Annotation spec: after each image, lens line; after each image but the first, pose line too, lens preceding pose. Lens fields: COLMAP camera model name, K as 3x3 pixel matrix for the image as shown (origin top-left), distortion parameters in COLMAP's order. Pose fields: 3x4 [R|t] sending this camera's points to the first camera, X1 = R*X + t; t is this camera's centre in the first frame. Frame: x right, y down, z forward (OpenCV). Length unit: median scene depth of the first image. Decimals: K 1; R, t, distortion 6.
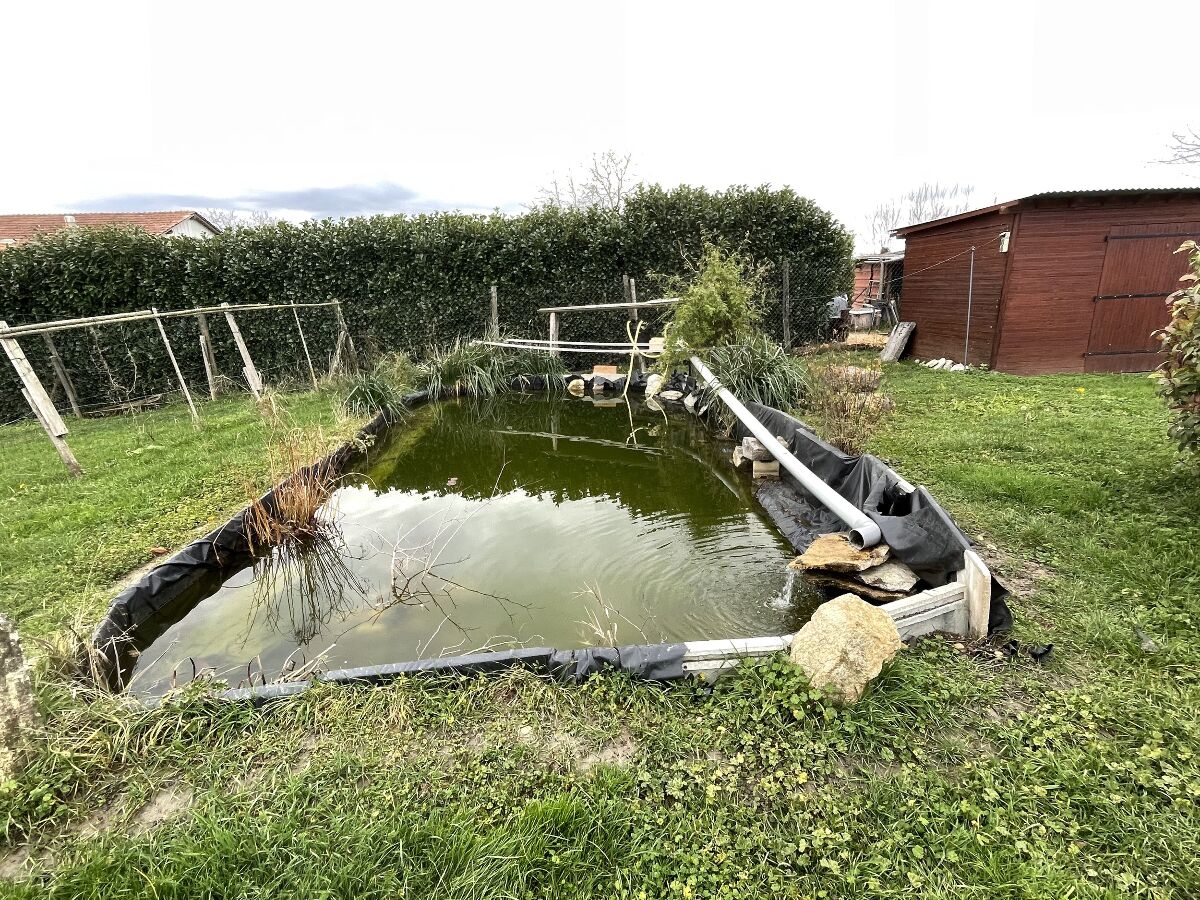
lens RADIAL K [[599.3, 0, 593.8], [0, 599.3, 447.0], [0, 0, 1]] dist [0.003081, 0.000606]
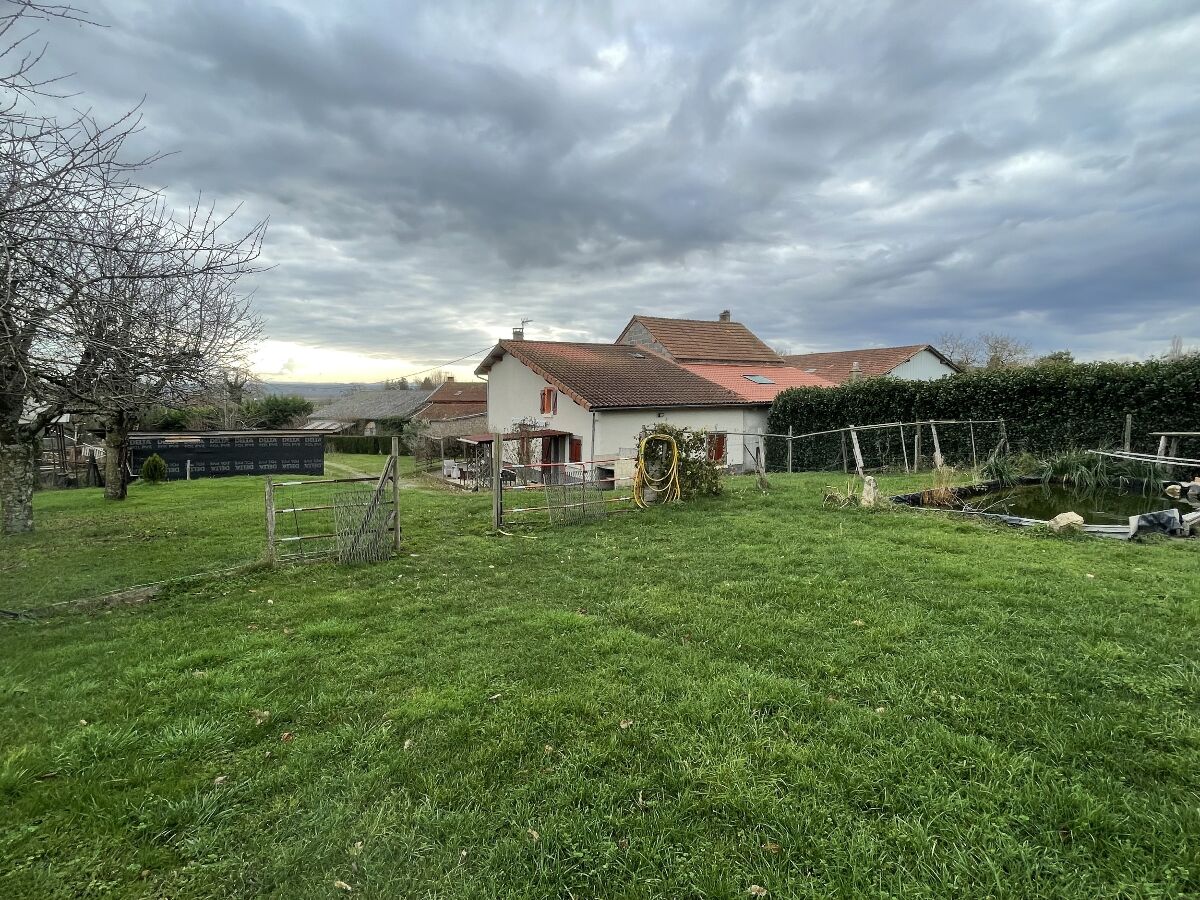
lens RADIAL K [[599.3, 0, 598.4], [0, 599.3, 451.6], [0, 0, 1]] dist [0.003081, 0.000606]
pose [[0.491108, 0.089875, -0.866450, 0.426823], [-0.231162, 0.972448, -0.030155, 0.131983], [0.839867, 0.215100, 0.498353, -0.665680]]
